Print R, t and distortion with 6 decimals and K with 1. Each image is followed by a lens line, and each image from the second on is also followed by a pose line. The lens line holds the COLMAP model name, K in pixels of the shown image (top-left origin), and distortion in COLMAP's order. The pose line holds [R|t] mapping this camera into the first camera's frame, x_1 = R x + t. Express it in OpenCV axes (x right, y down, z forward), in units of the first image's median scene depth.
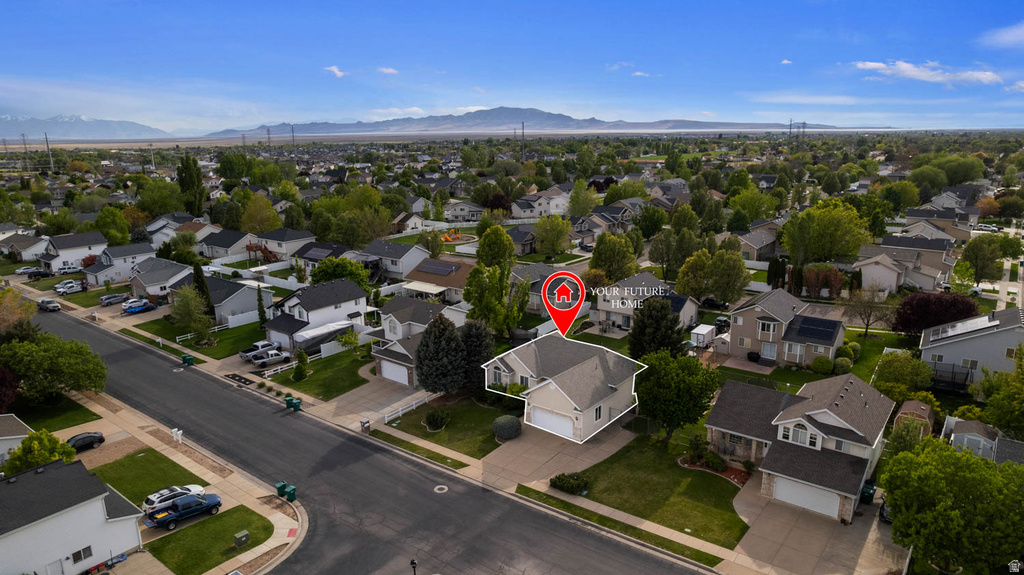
lens RADIAL K [[655.7, 0, 513.7], [0, 655.7, 290.5], [0, 0, 1]] dist [-0.079155, 0.073340]
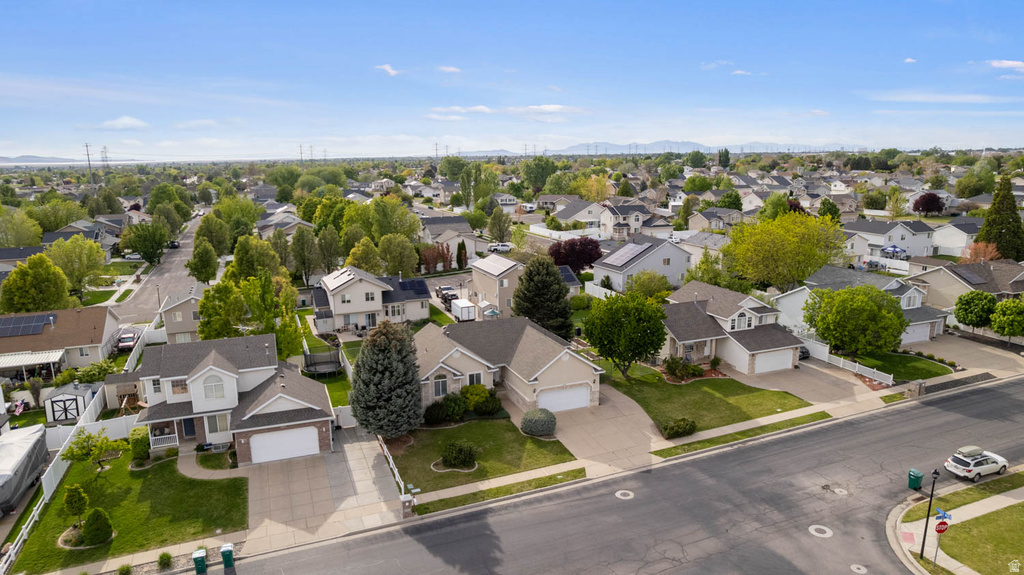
lens RADIAL K [[655.7, 0, 513.7], [0, 655.7, 290.5], [0, 0, 1]] dist [-0.079155, 0.073340]
pose [[0.500360, -0.172964, 0.848365, -0.719915], [0.214017, 0.974145, 0.072382, -0.019925], [-0.838950, 0.145347, 0.524440, 0.592480]]
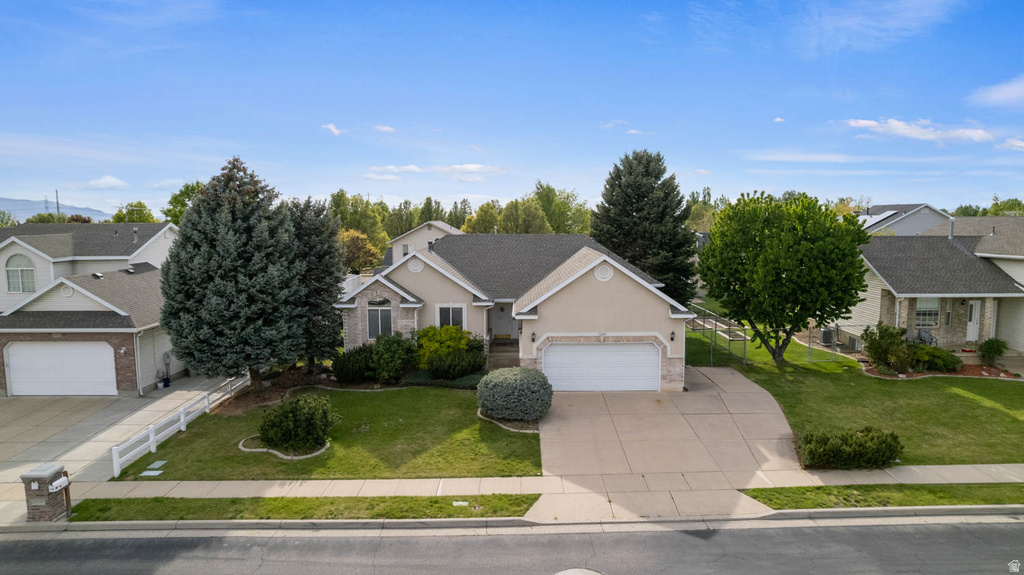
lens RADIAL K [[655.7, 0, 513.7], [0, 655.7, 290.5], [0, 0, 1]] dist [-0.079155, 0.073340]
pose [[0.793833, -0.059312, 0.605236, -0.245776], [0.144778, 0.985050, -0.093360, 0.191196], [-0.590651, 0.161737, 0.790552, 0.715345]]
